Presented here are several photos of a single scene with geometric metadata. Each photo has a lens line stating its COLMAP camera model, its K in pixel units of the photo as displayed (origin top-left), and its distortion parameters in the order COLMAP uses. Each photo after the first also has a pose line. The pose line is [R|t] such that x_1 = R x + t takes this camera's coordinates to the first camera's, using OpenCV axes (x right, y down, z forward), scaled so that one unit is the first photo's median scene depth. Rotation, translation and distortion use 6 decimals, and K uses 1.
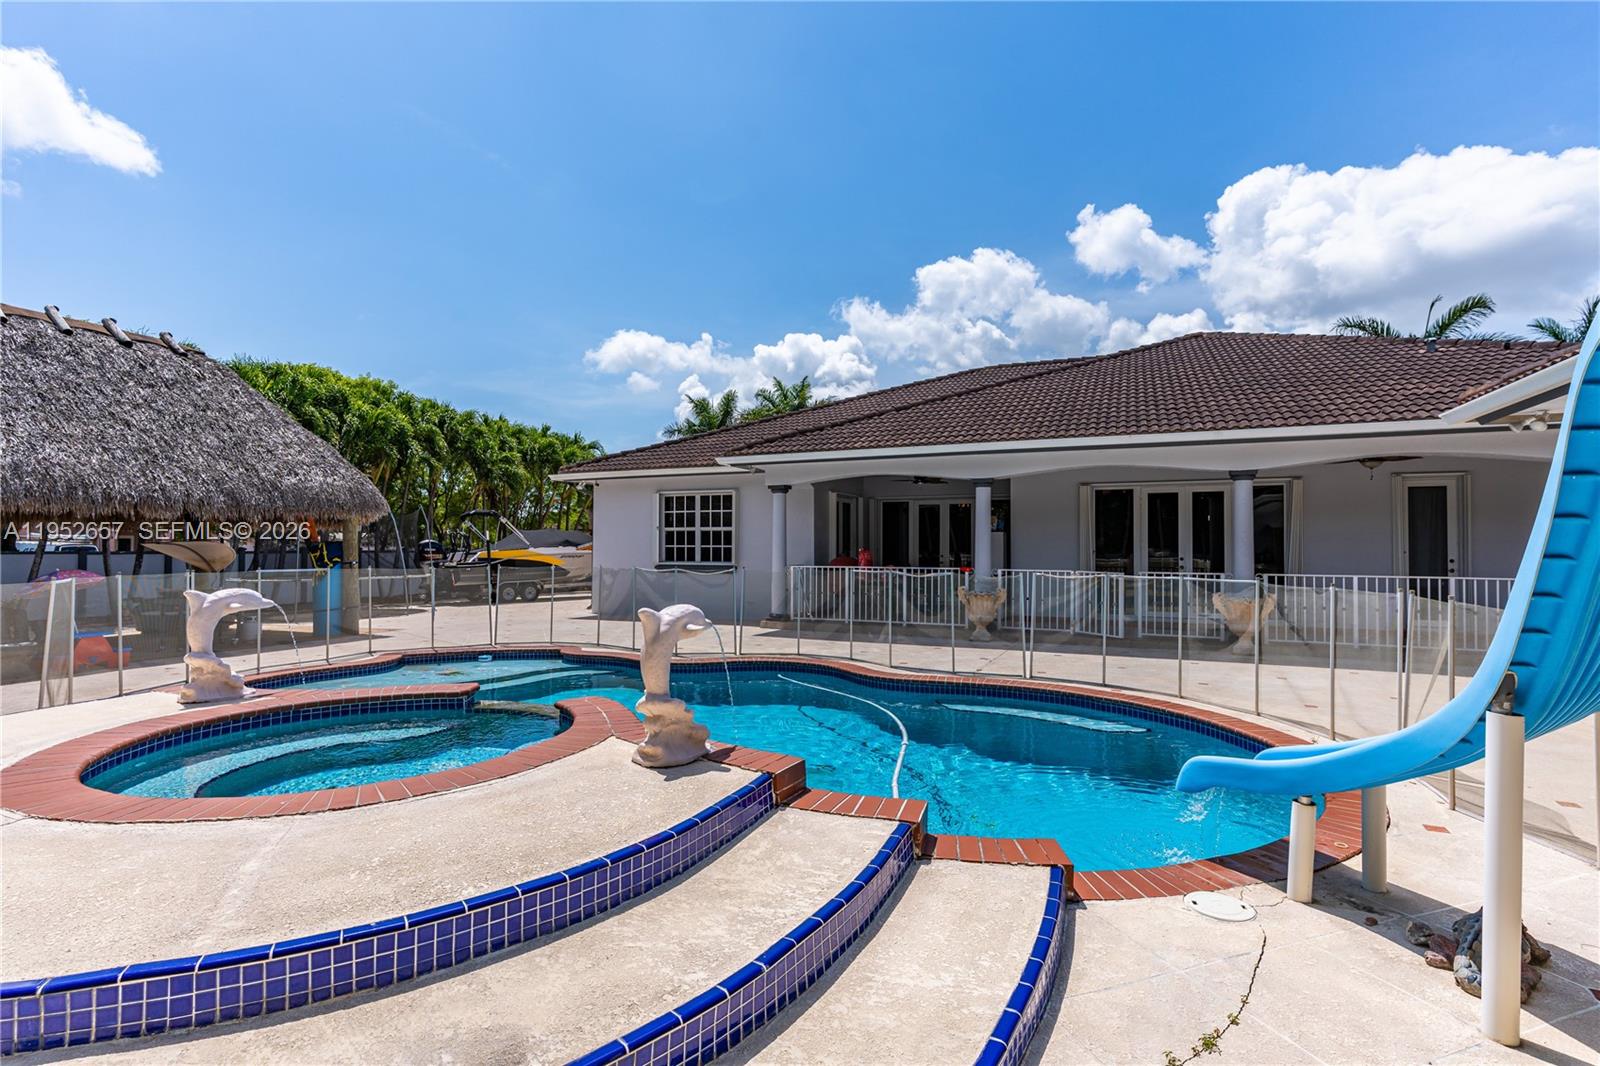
lens RADIAL K [[774.1, 0, 796.4], [0, 774.1, 534.8], [0, 0, 1]] dist [0.001884, 0.000165]
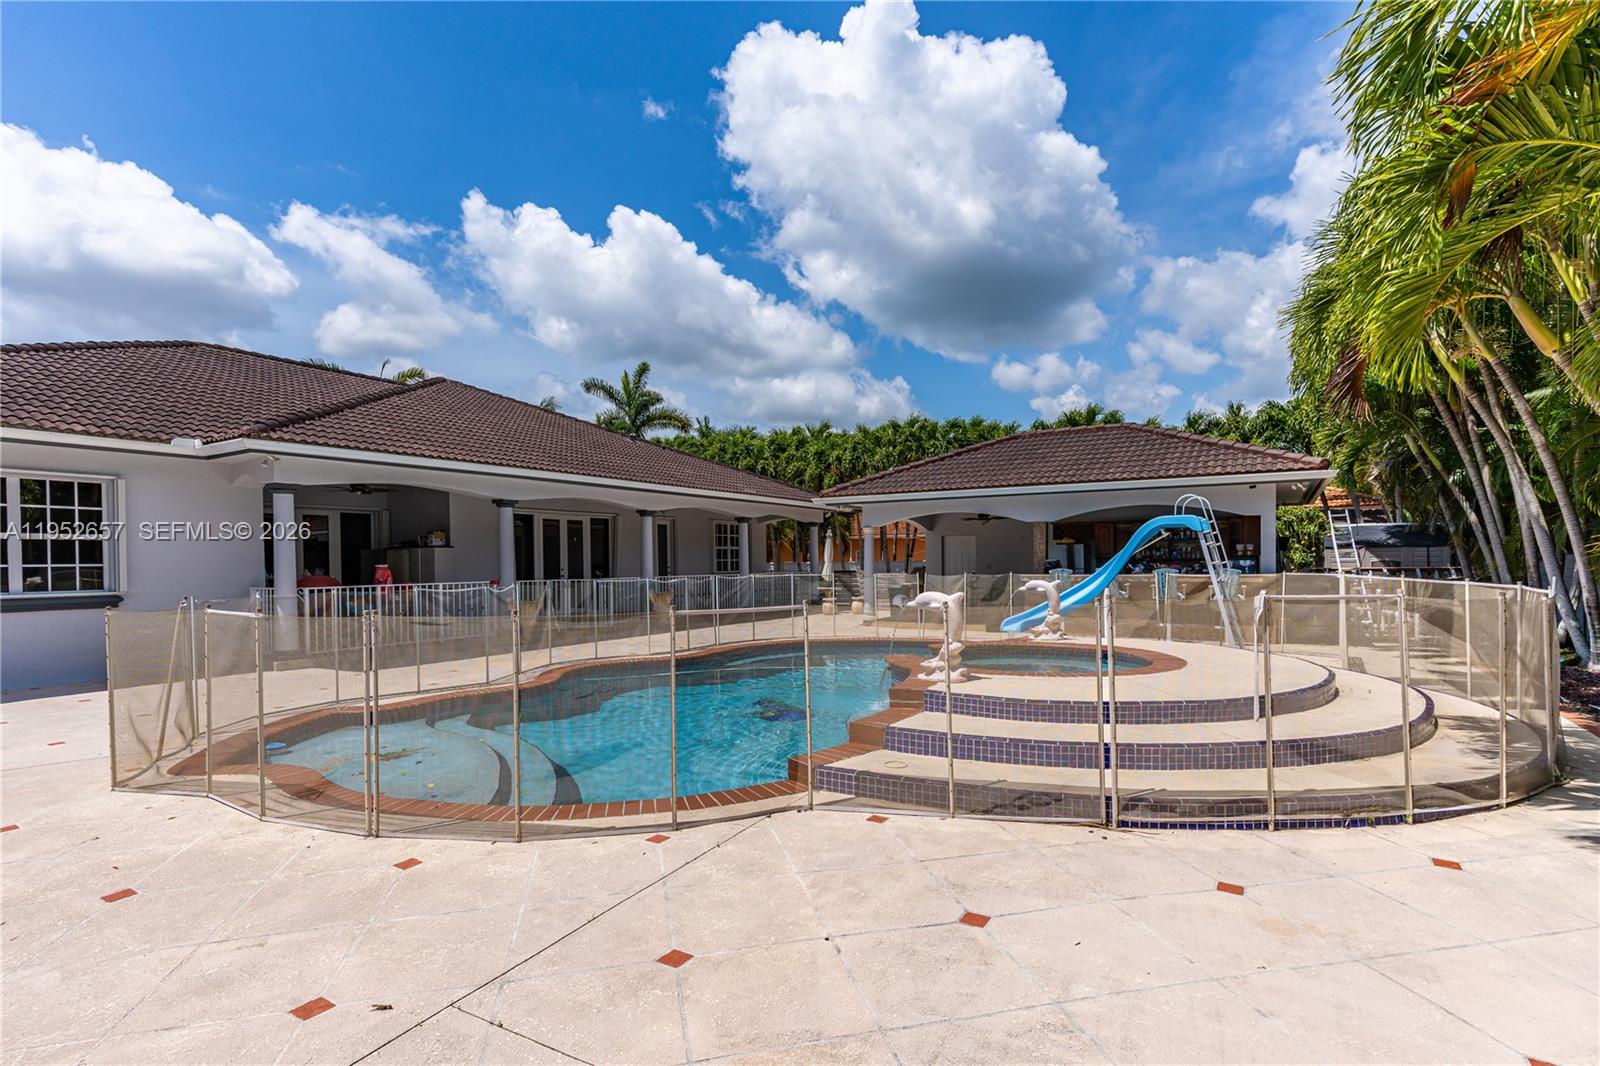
lens RADIAL K [[774.1, 0, 796.4], [0, 774.1, 534.8], [0, 0, 1]] dist [0.001884, 0.000165]
pose [[0.140476, 0.026105, 0.989740, -0.629605], [-0.007988, 0.999650, -0.025233, 0.001704], [-0.990052, -0.004361, 0.140635, 0.348721]]
